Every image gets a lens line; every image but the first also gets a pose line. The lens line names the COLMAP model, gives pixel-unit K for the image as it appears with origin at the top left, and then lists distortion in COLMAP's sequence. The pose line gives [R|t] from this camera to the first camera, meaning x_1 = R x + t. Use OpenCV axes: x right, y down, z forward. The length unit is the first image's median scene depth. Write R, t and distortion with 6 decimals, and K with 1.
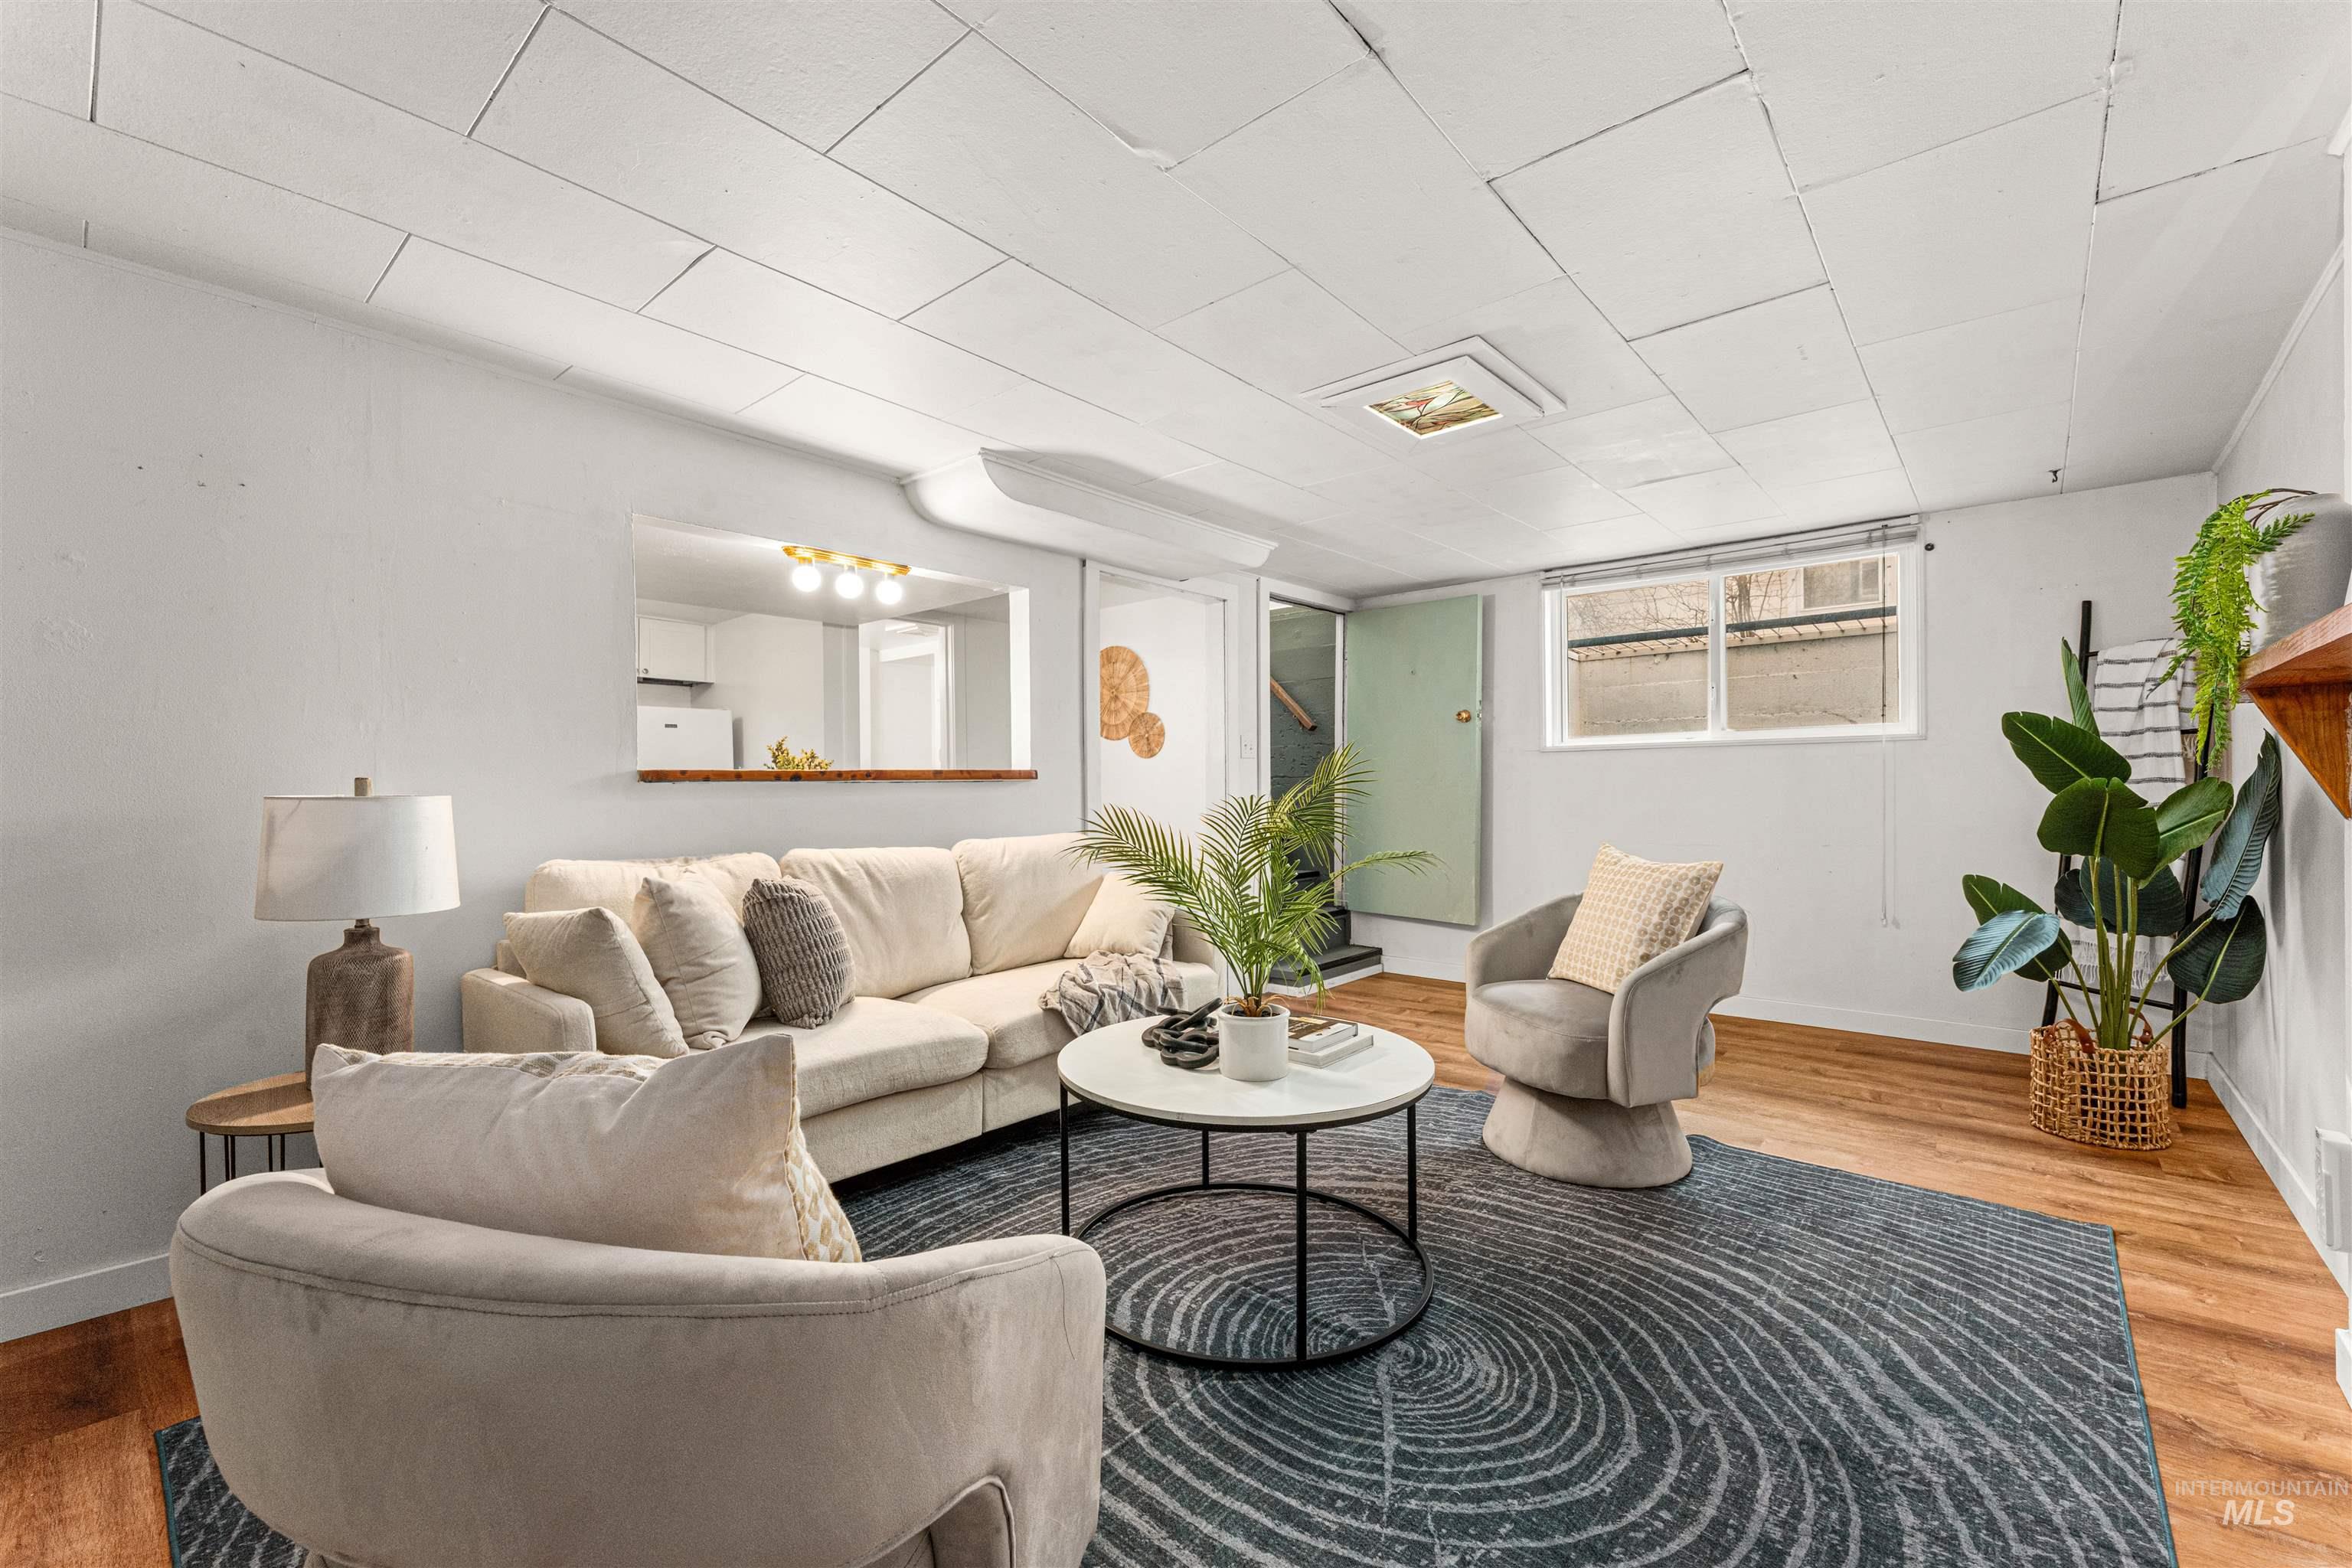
lens RADIAL K [[954.5, 0, 1192.8], [0, 954.5, 797.6], [0, 0, 1]] dist [0.003883, -0.001180]
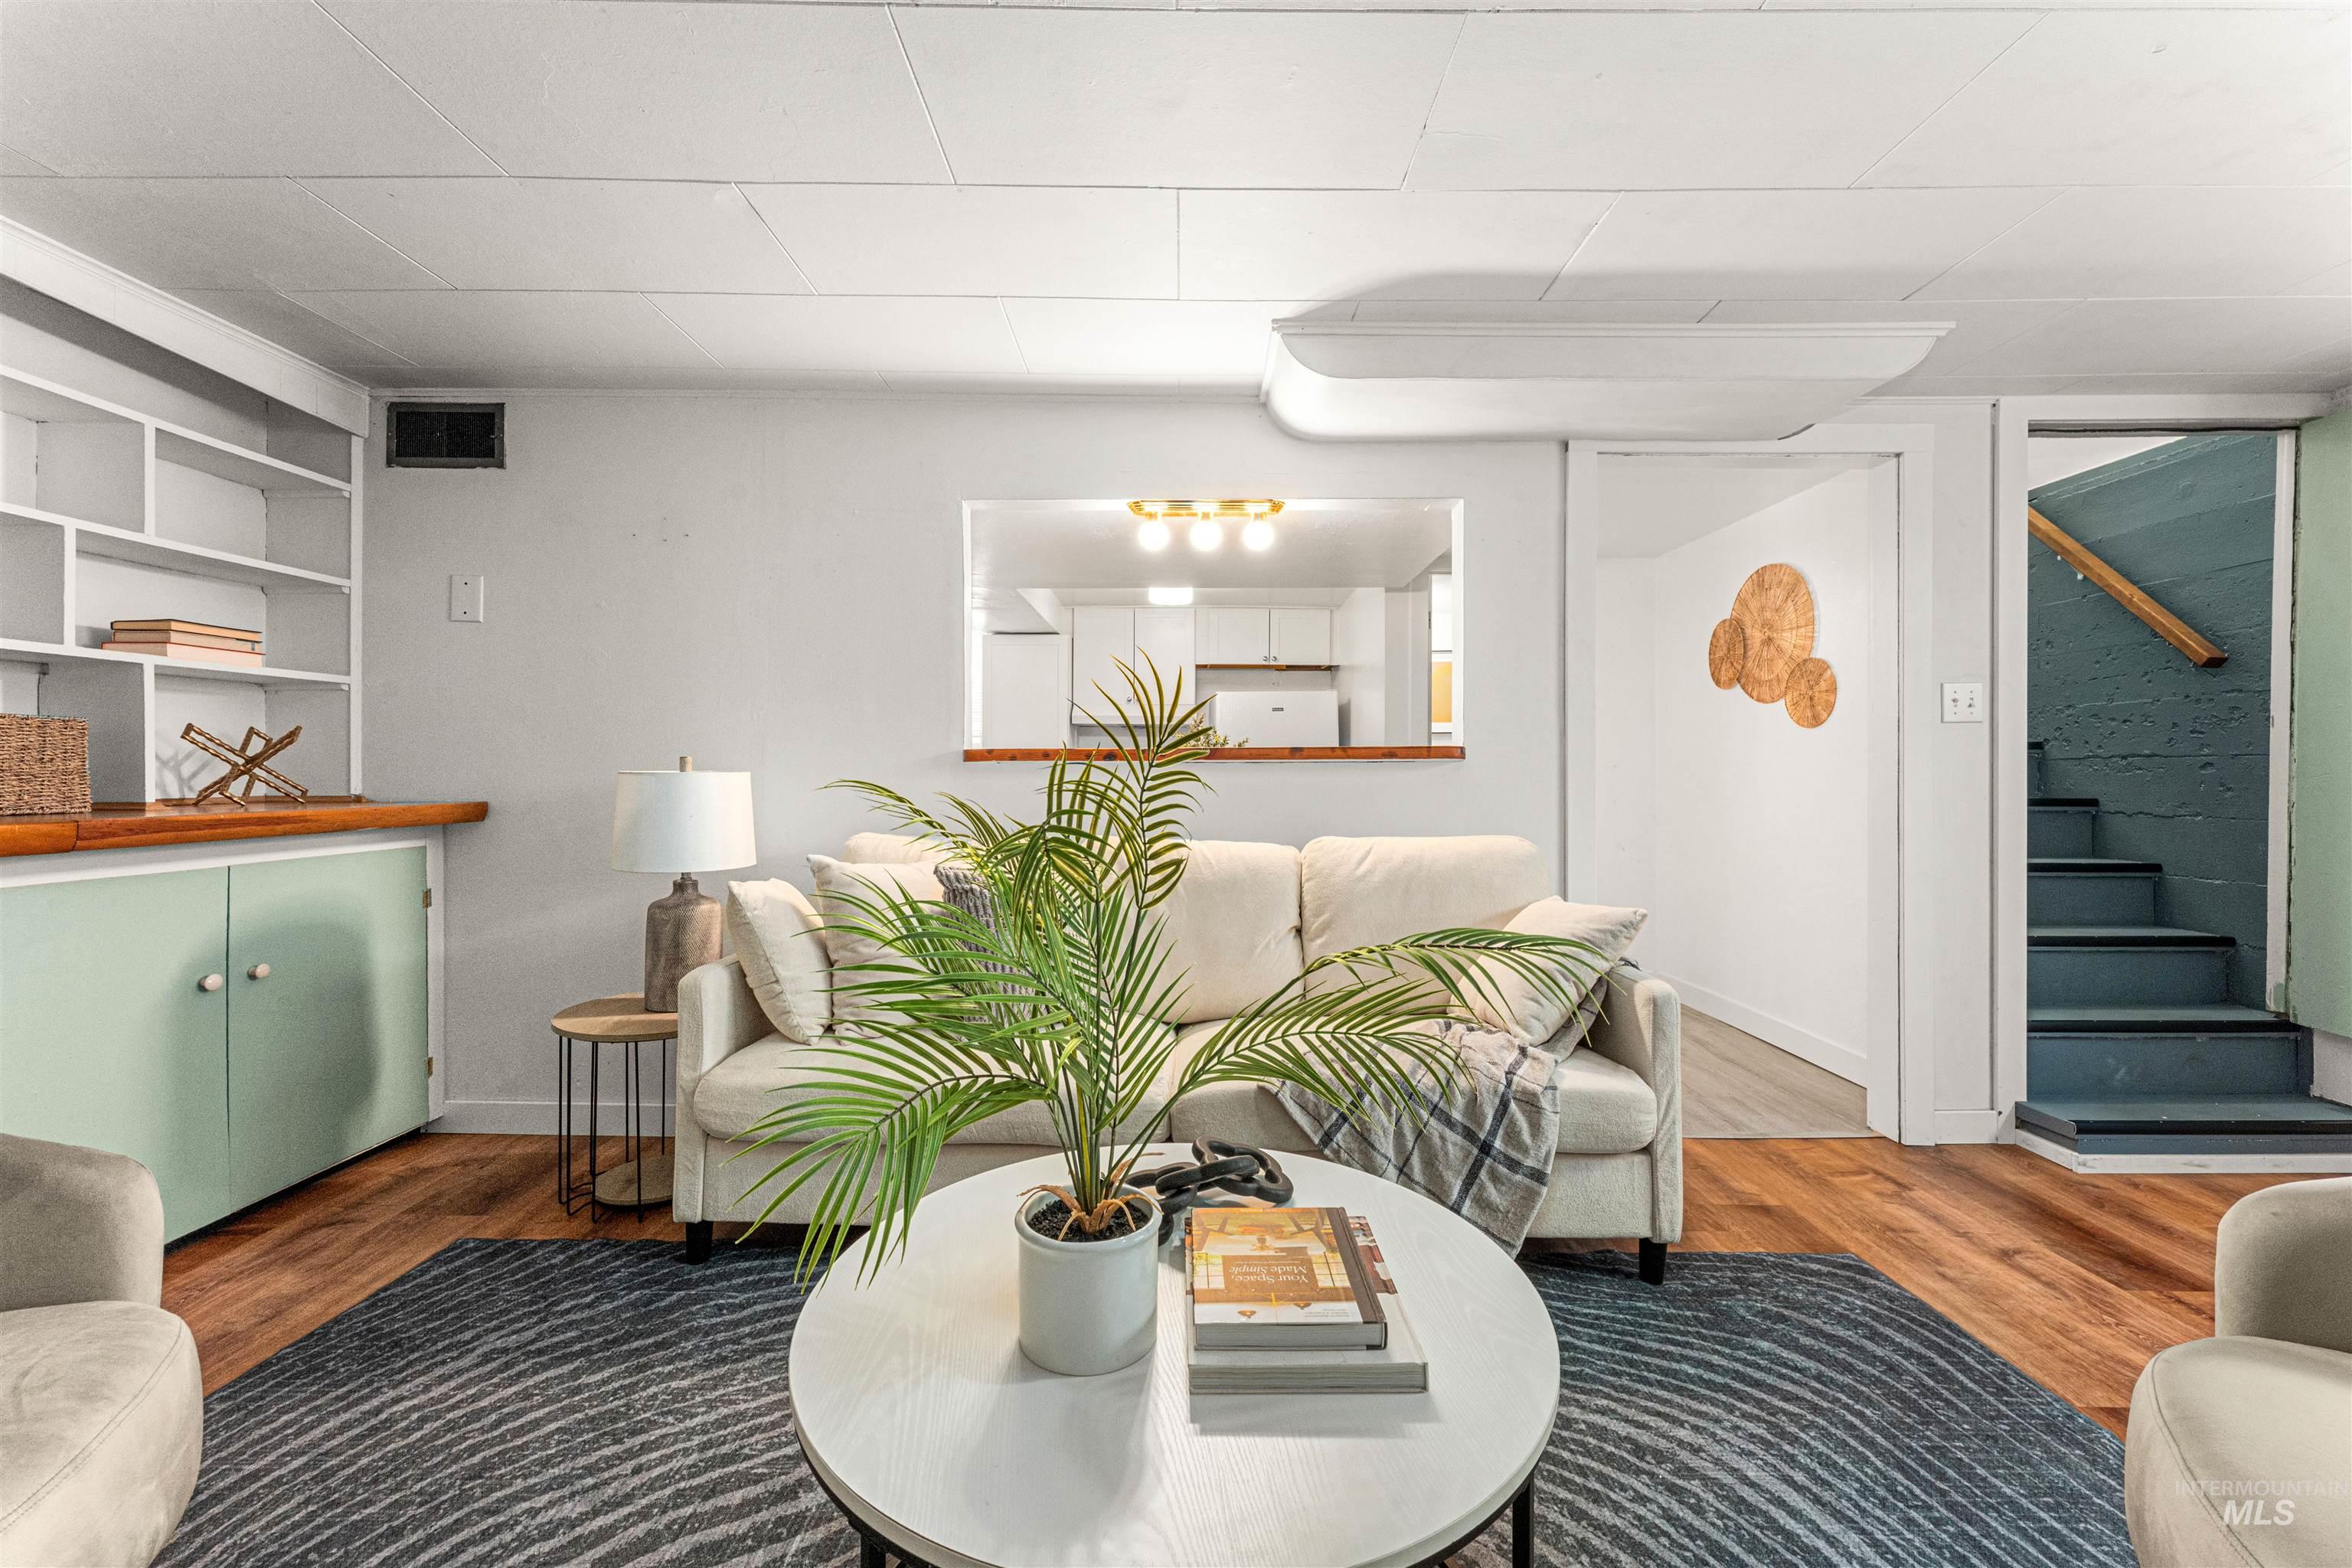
lens RADIAL K [[954.5, 0, 1179.5], [0, 954.5, 770.3], [0, 0, 1]] dist [0.003883, -0.001180]
pose [[0.652043, 0.007035, -0.758149, 0.242912], [-0.015479, 0.999872, -0.004035, -0.004156], [0.758024, 0.014366, 0.652068, 0.360512]]
